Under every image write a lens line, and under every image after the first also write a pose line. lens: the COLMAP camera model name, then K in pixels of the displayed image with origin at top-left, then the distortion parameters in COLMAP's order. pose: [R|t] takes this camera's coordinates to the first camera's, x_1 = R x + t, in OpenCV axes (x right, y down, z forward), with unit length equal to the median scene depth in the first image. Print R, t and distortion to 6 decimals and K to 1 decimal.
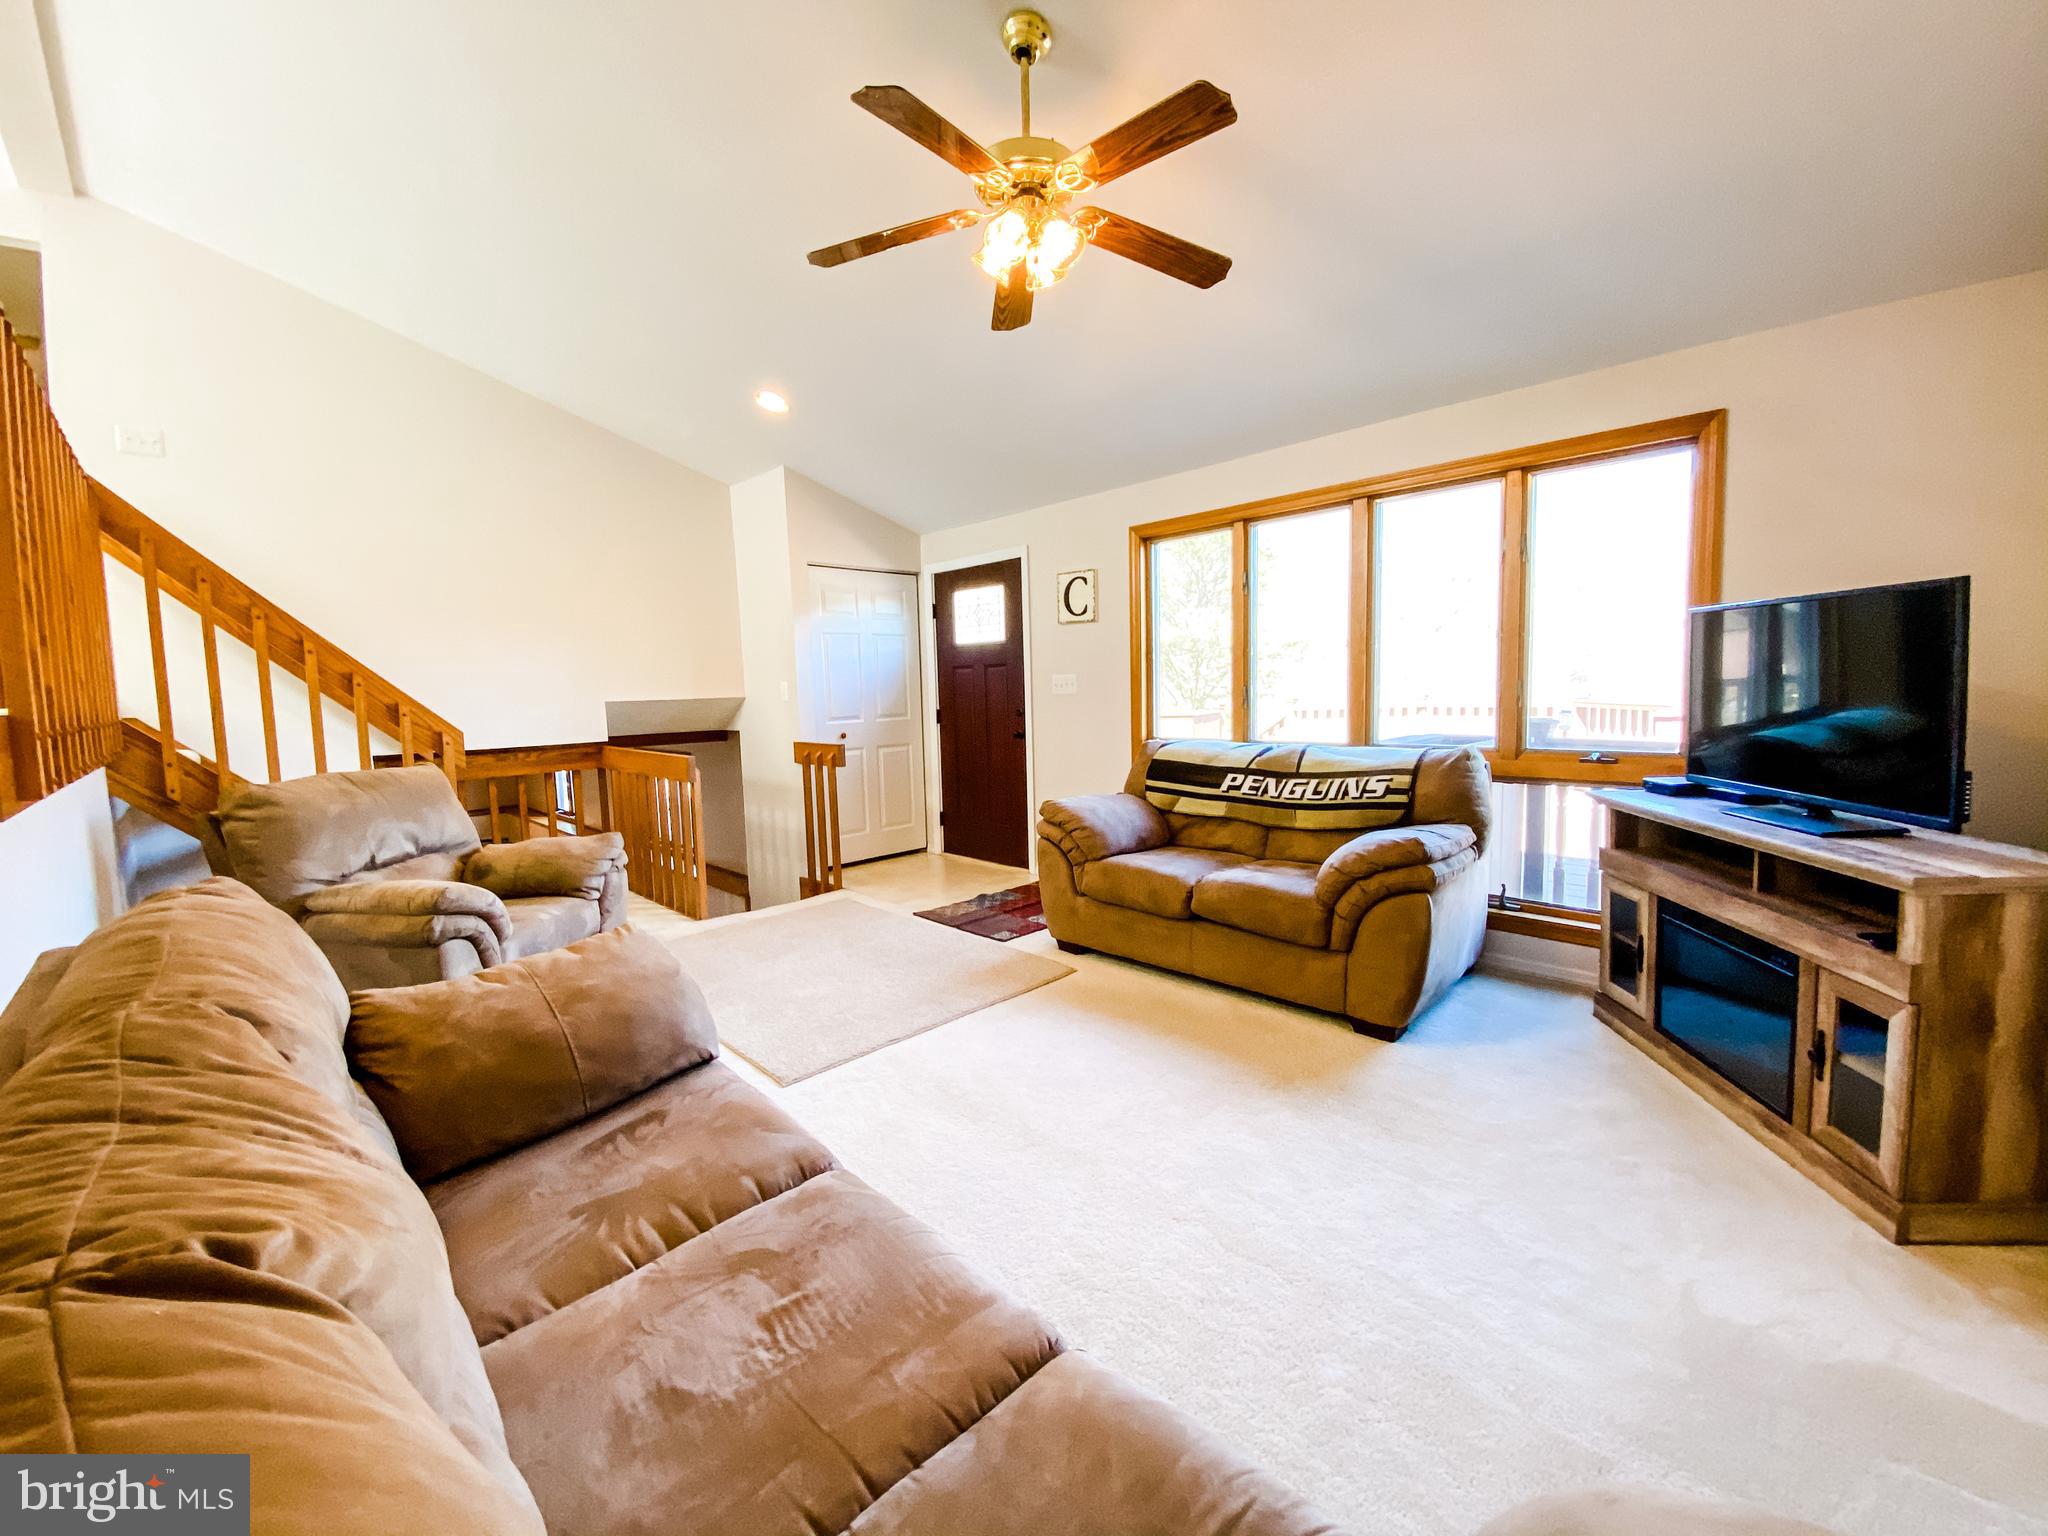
lens RADIAL K [[843.7, 0, 1021.9], [0, 843.7, 761.6], [0, 0, 1]] dist [0.066591, -0.036612]
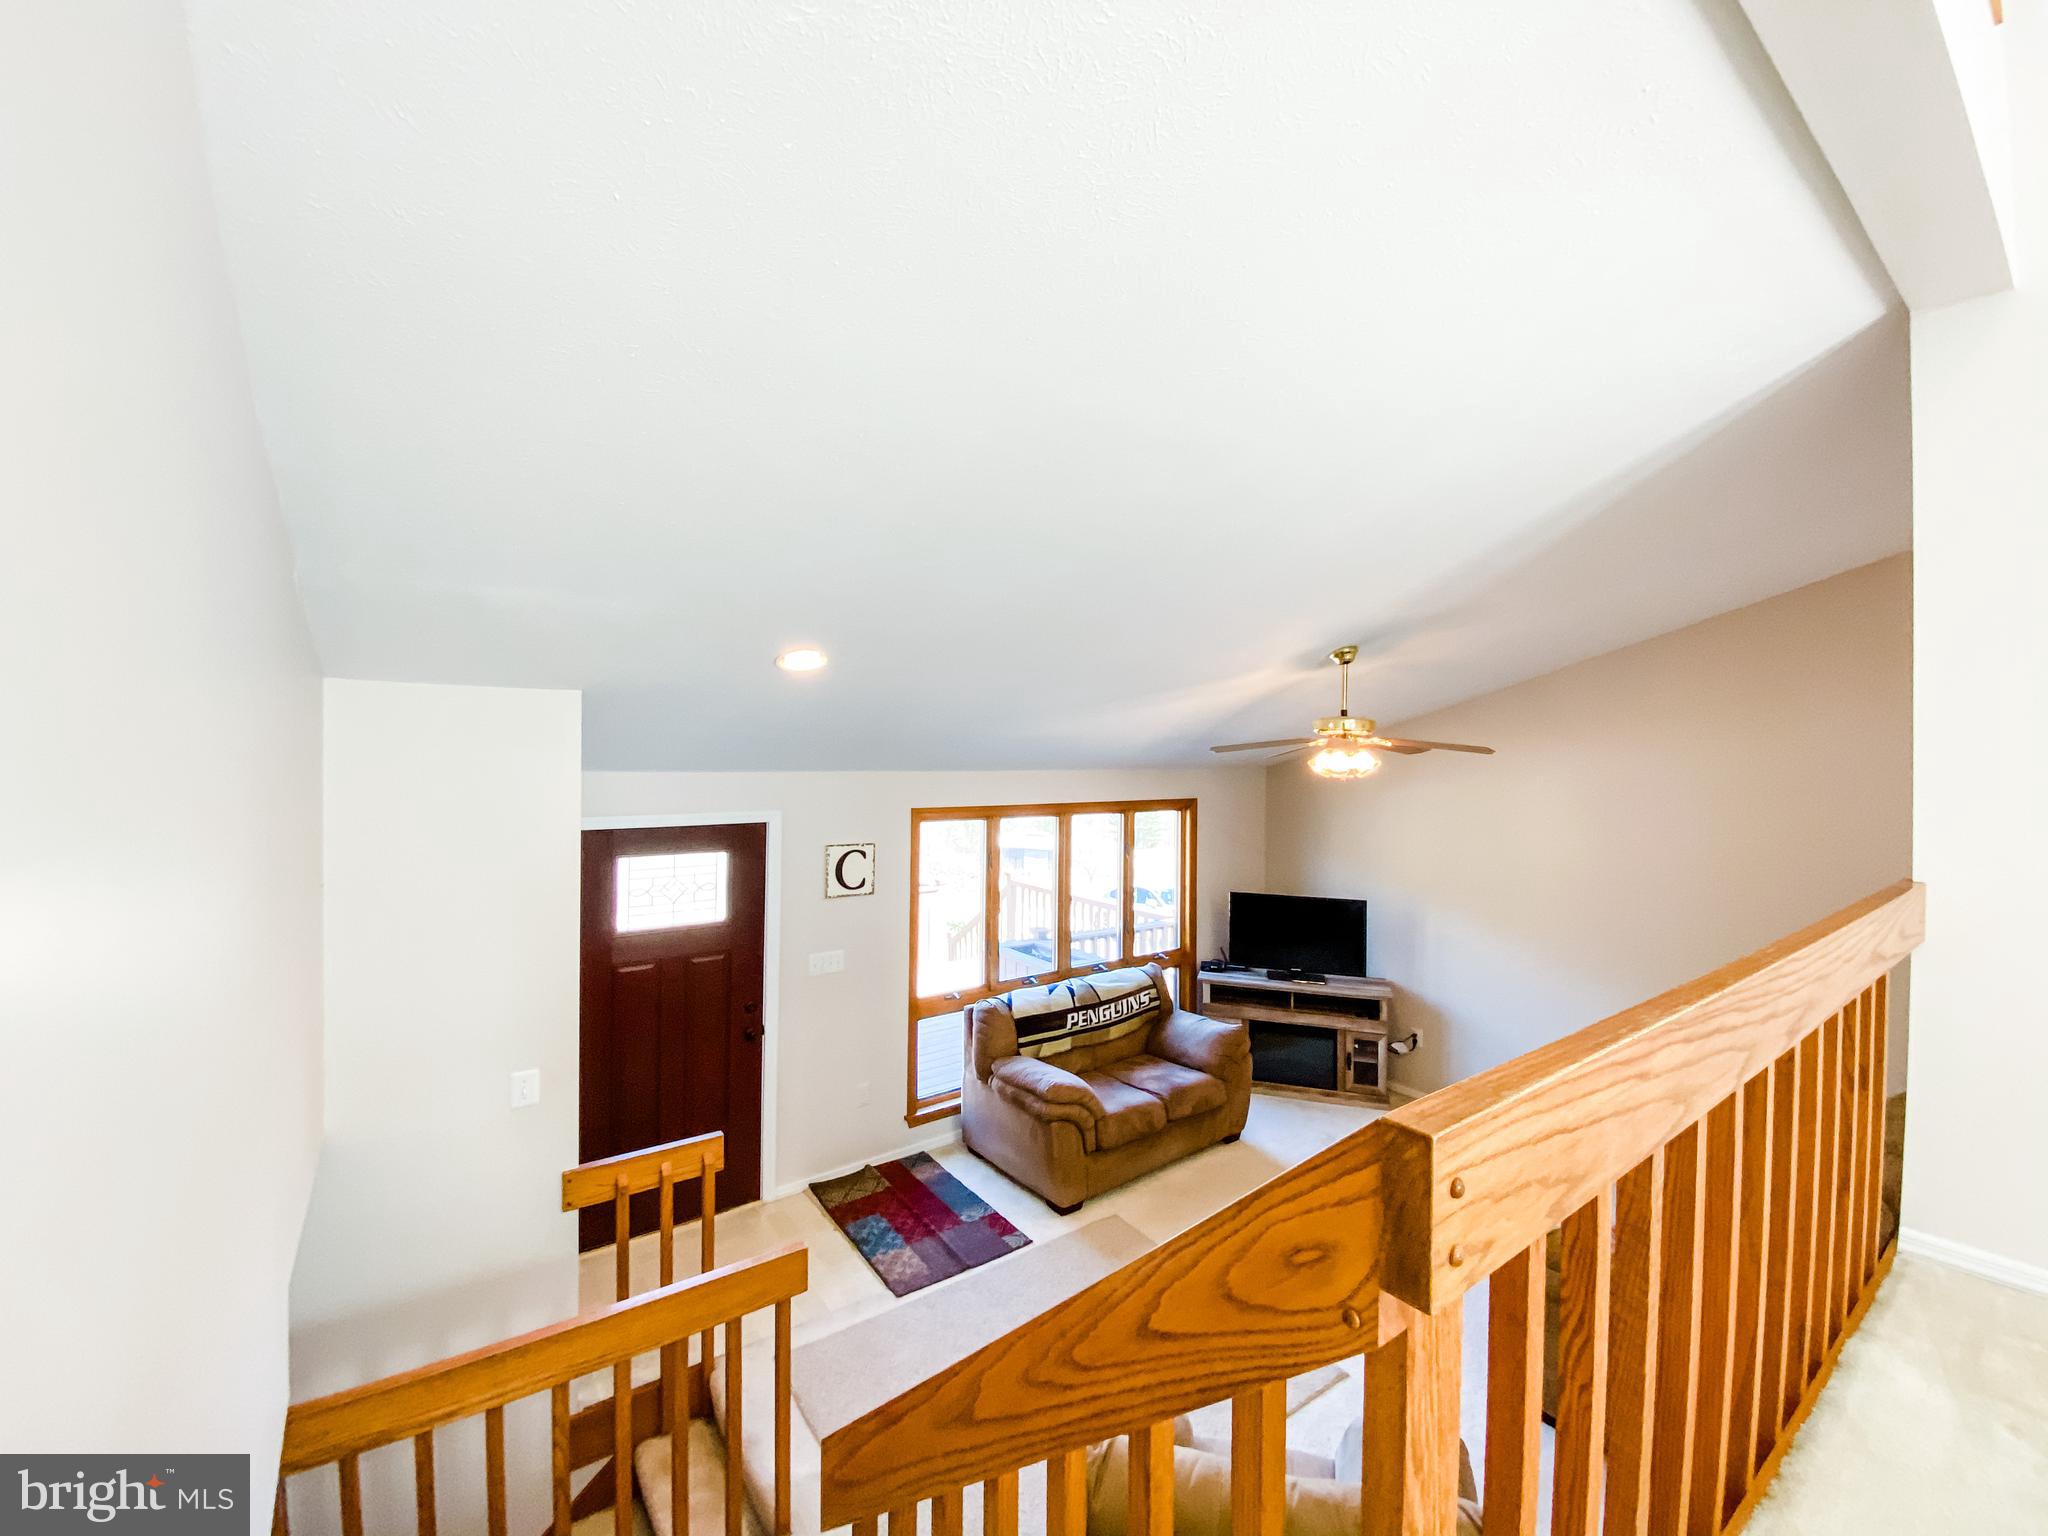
lens RADIAL K [[818.0, 0, 1021.2], [0, 818.0, 759.3], [0, 0, 1]] dist [0.043359, -0.032214]
pose [[0.136219, 0.022962, 0.990413, -1.072739], [0.071676, 0.996883, -0.032970, -0.353903], [-0.988082, 0.075480, 0.134149, 0.865890]]
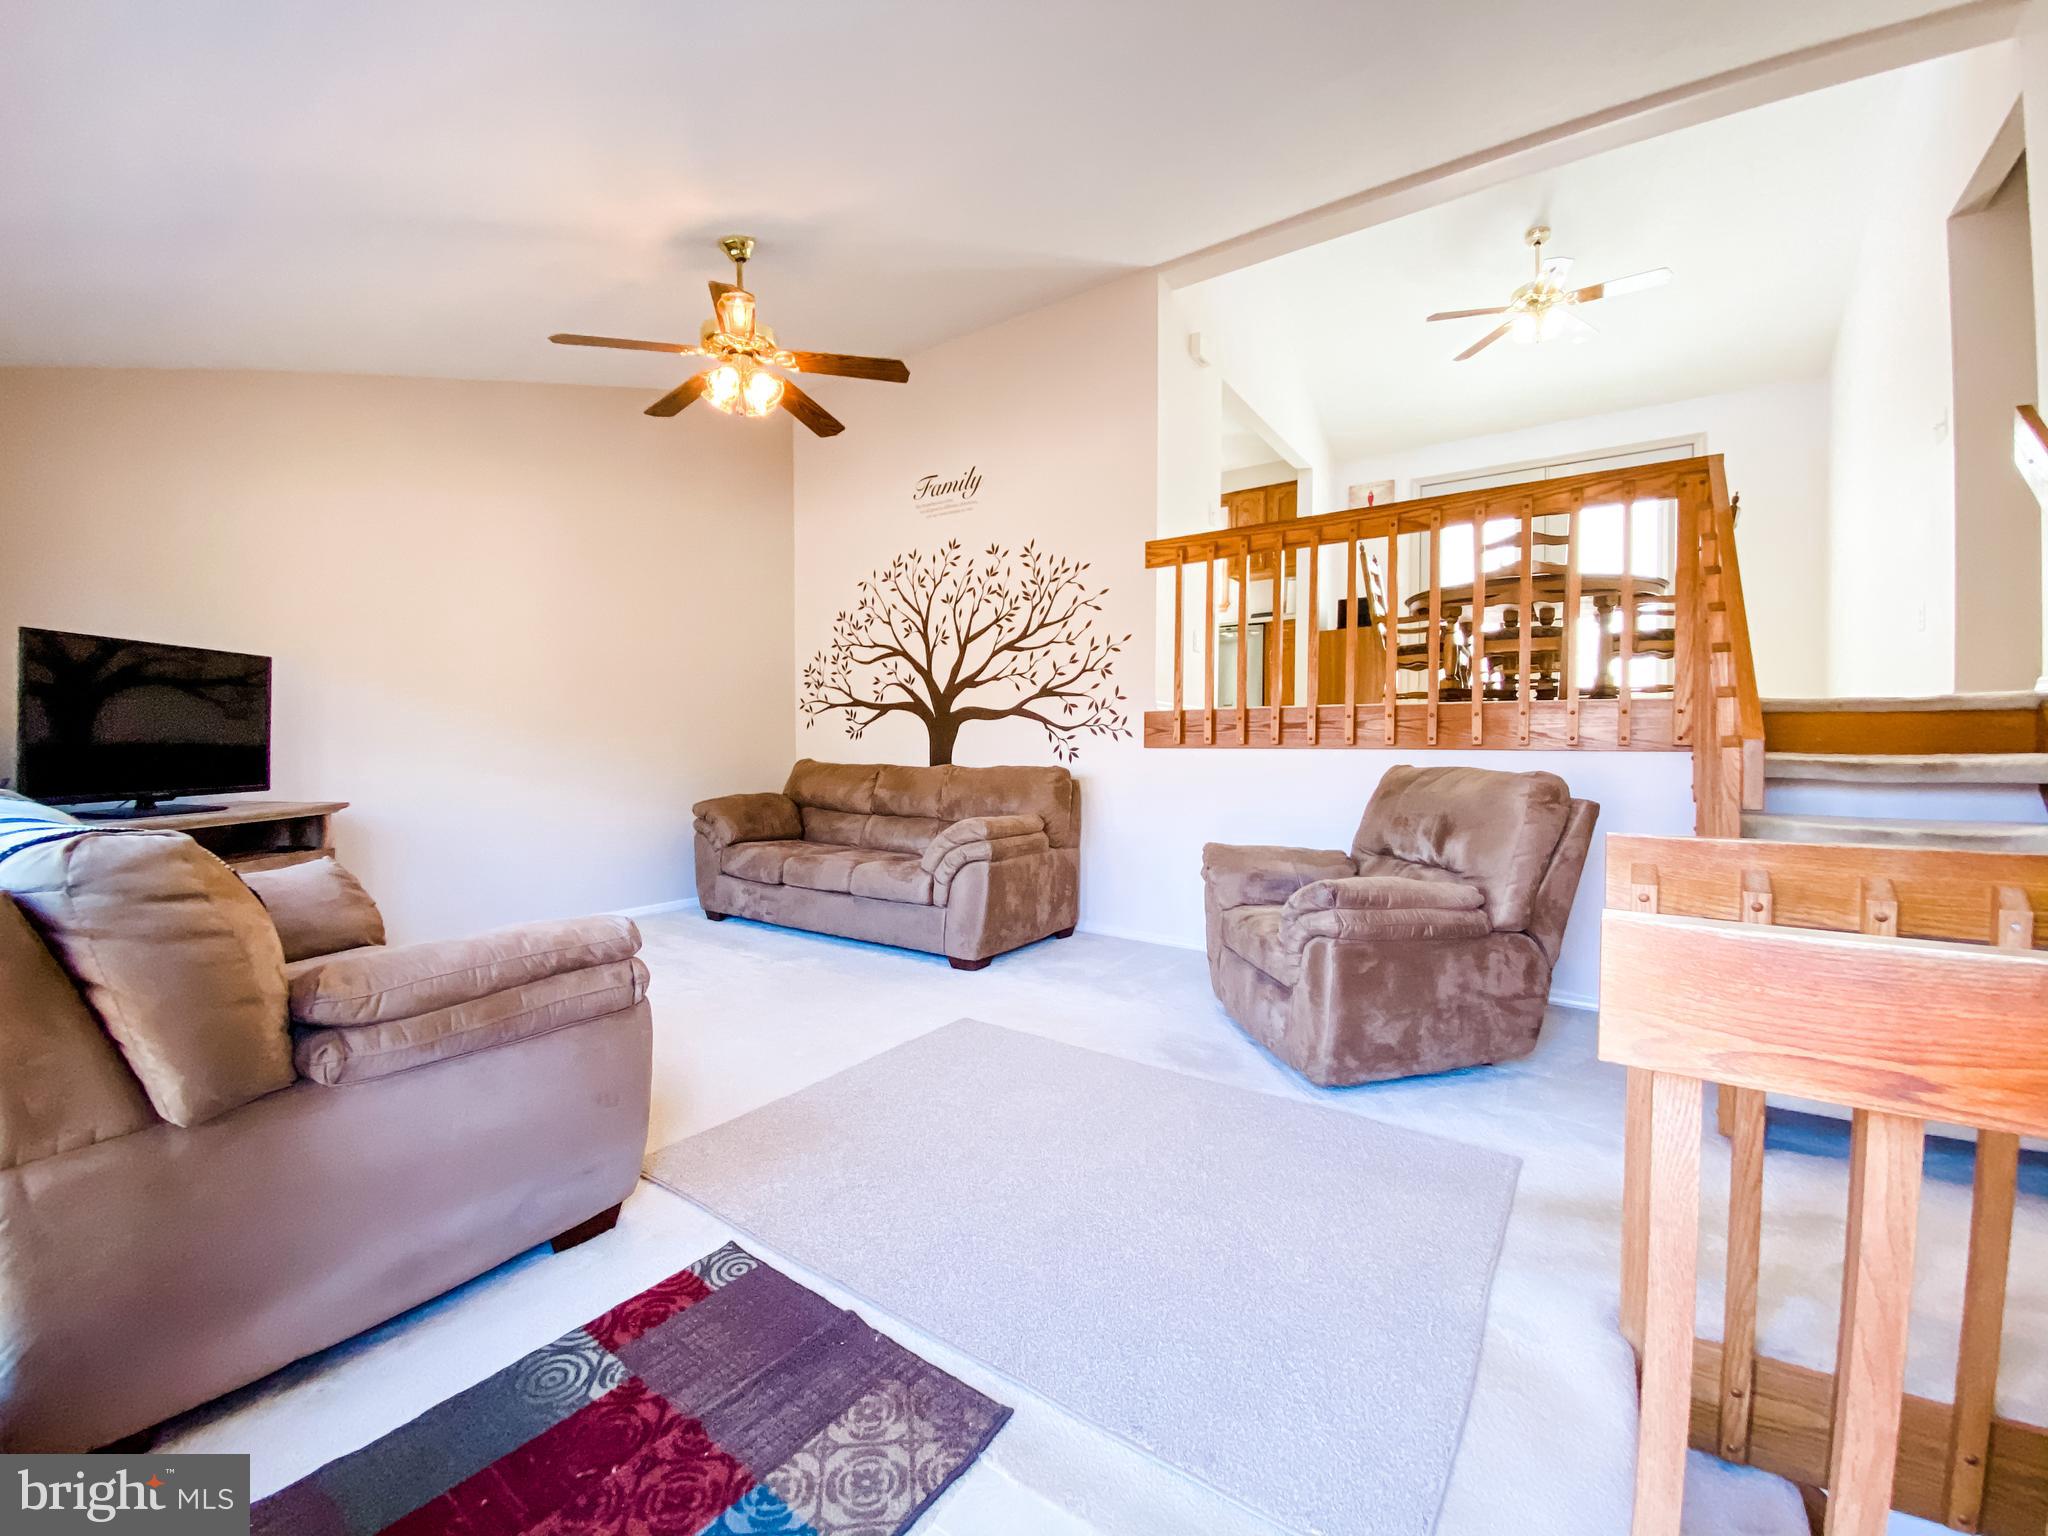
lens RADIAL K [[818.0, 0, 1021.2], [0, 818.0, 759.3], [0, 0, 1]] dist [0.043359, -0.032214]
pose [[-0.981162, 0.019934, -0.192153, -0.094334], [0.000433, 0.994886, 0.101000, -0.082913], [0.193184, 0.099014, -0.976154, 1.475039]]
